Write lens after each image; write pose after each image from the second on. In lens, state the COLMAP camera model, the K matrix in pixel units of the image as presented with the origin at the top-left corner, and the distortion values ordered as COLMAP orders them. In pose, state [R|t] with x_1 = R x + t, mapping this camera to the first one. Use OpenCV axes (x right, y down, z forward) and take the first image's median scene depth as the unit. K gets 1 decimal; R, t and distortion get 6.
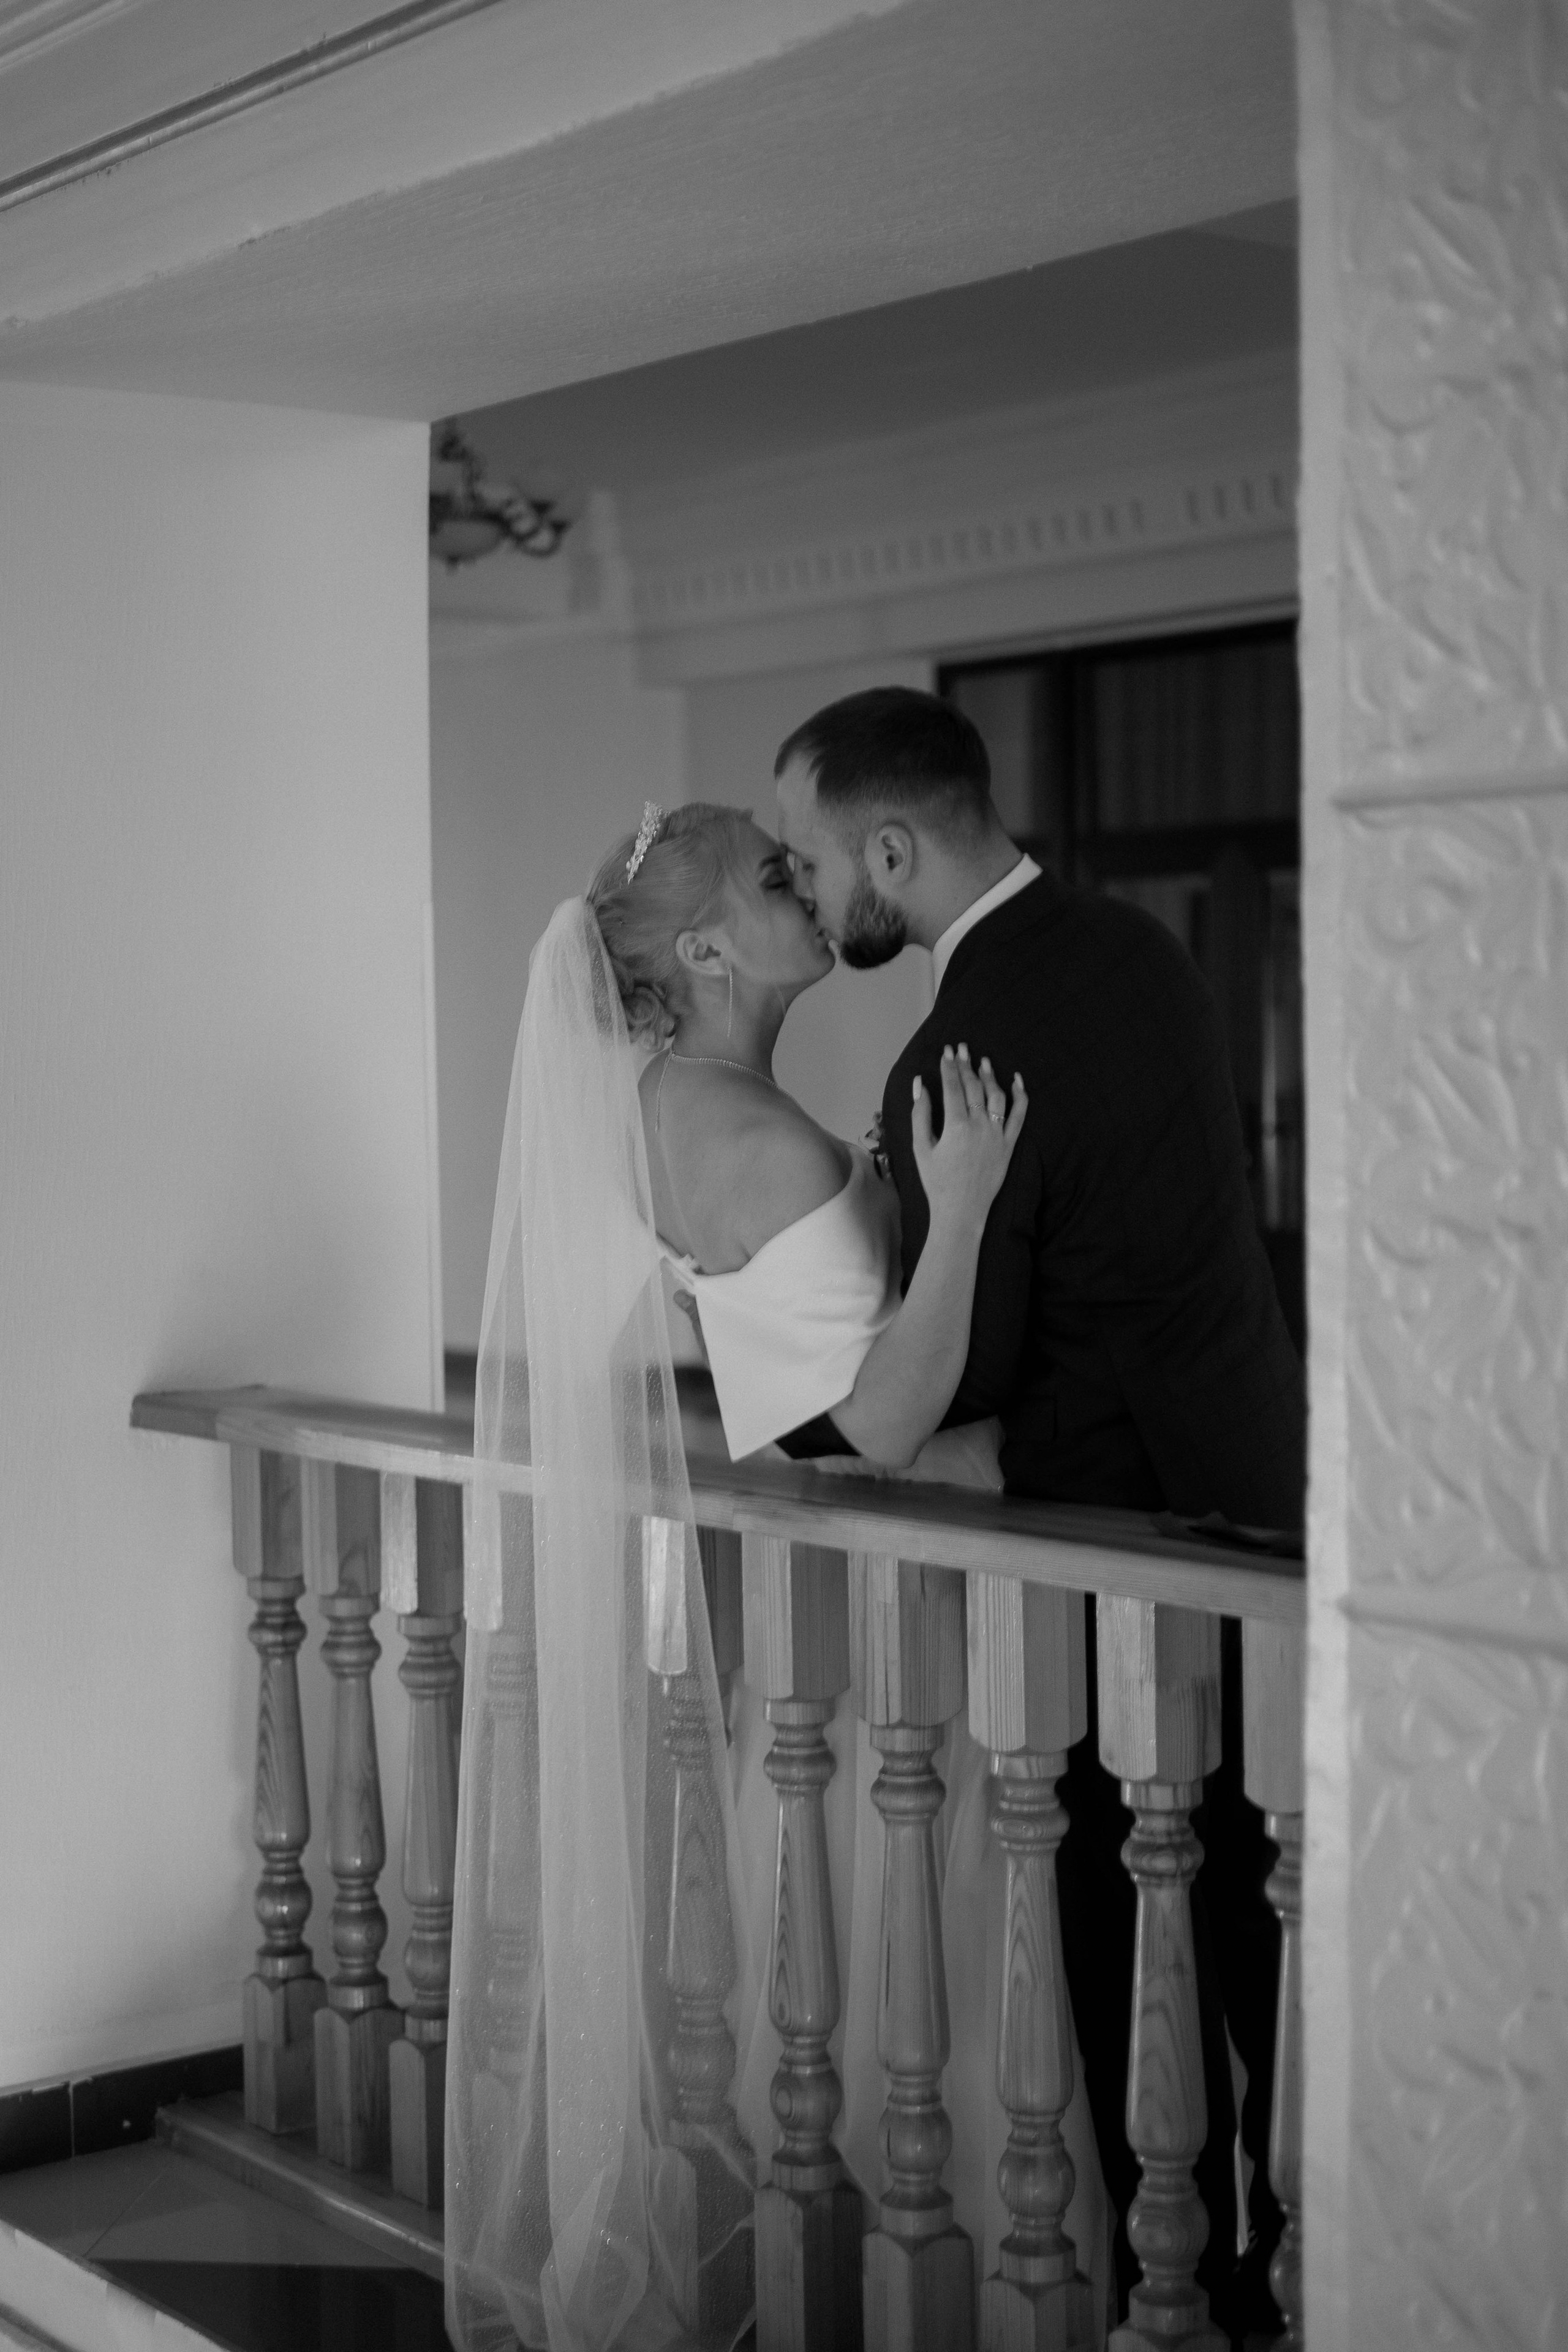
lens RADIAL K [[3093.0, 0, 787.4], [0, 3093.0, 1167.7], [0, 0, 1]] dist [-0.020897, 0.000000]
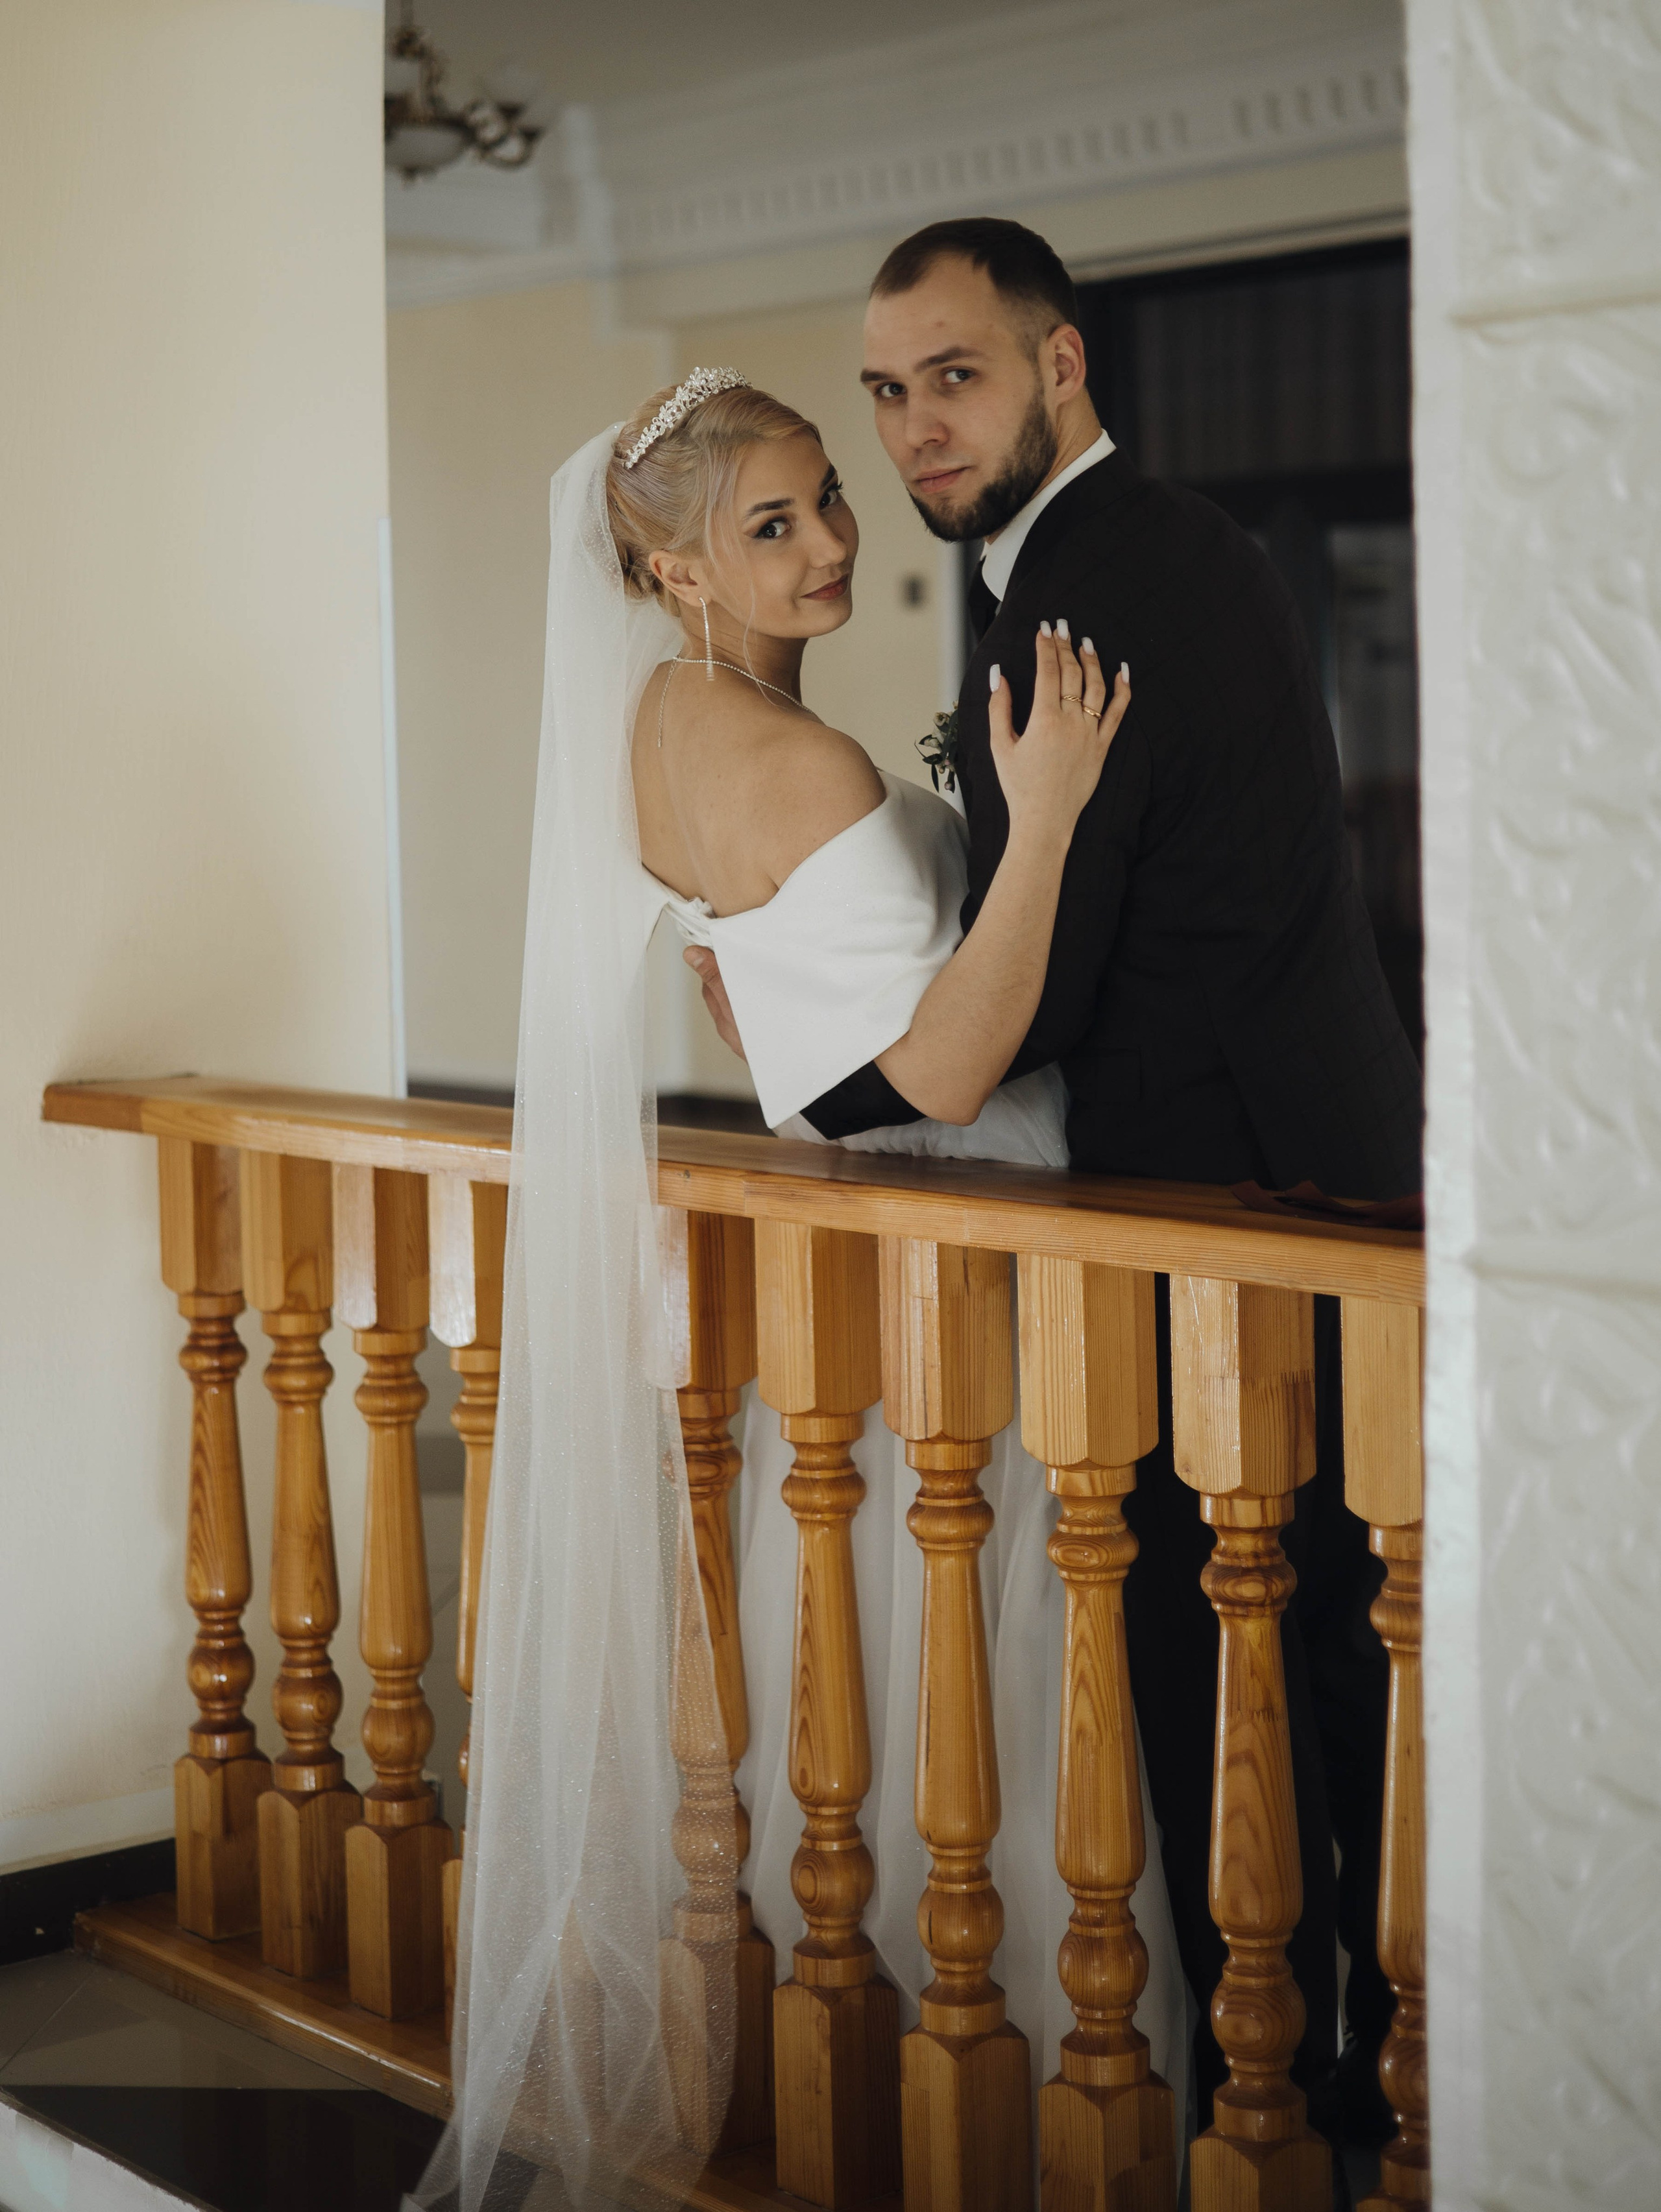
lens RADIAL K [[3102.5, 0, 828.0], [0, 3102.5, 1110.8], [0, 0, 1]] dist [-0.018213, 0.000000]
pose [[0.999553, -0.005895, 0.029325, -0.019510], [0.006222, 0.999919, -0.011082, 0.098020], [-0.029257, 0.011259, 0.999508, 0.136220]]
